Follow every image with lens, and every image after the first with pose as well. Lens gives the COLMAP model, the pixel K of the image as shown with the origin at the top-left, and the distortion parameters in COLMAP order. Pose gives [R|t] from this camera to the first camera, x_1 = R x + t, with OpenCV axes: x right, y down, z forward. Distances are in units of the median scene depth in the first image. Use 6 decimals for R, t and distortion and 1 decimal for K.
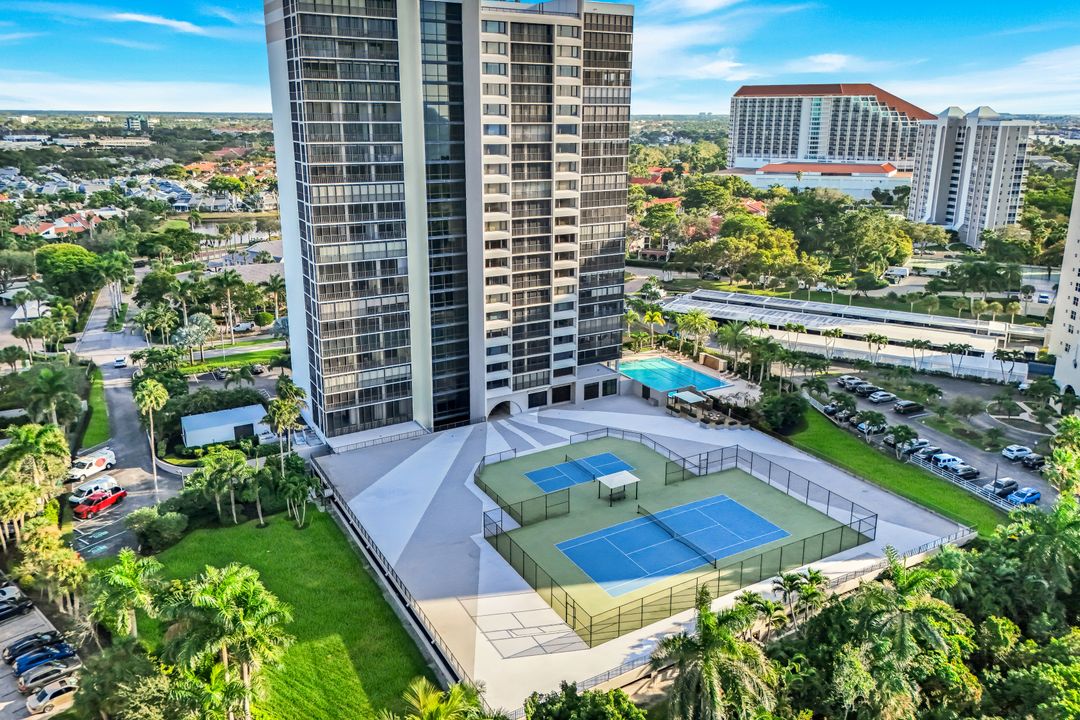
lens RADIAL K [[780.2, 0, 541.6], [0, 780.2, 286.8], [0, 0, 1]] dist [0.024250, -0.002869]
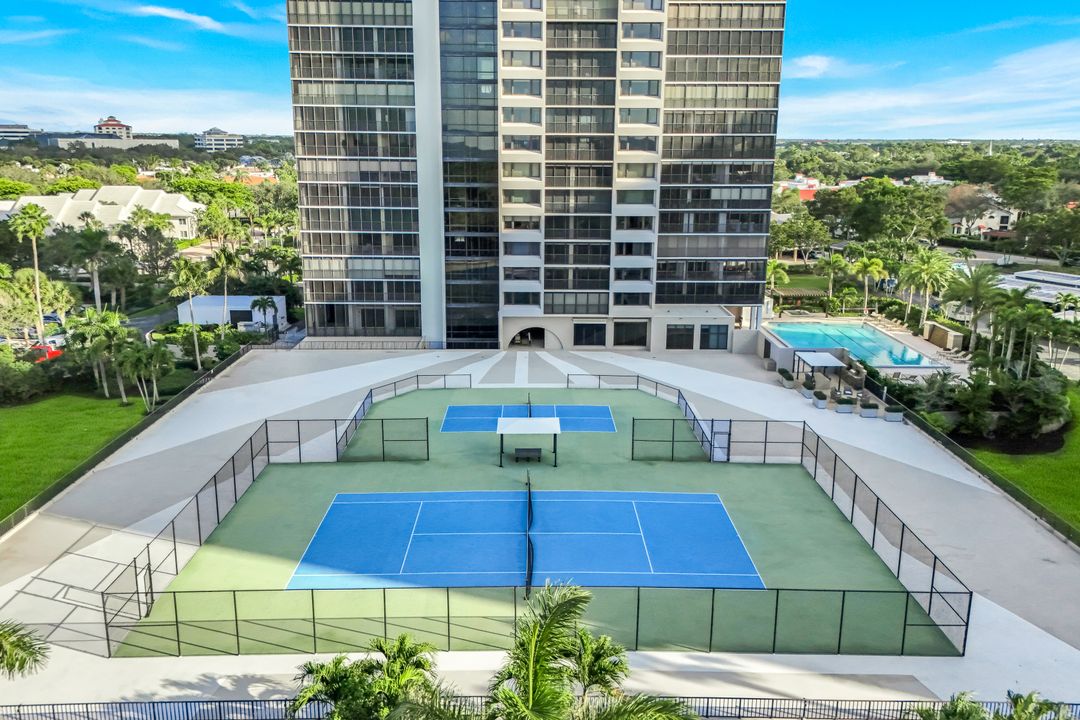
lens RADIAL K [[781.2, 0, 537.3], [0, 781.2, 321.4], [0, 0, 1]] dist [0.024194, -0.001311]
pose [[0.865378, 0.116064, -0.487494, 0.294848], [-0.109764, 0.993087, 0.041590, 0.112985], [0.488951, 0.017518, 0.872135, 0.393627]]
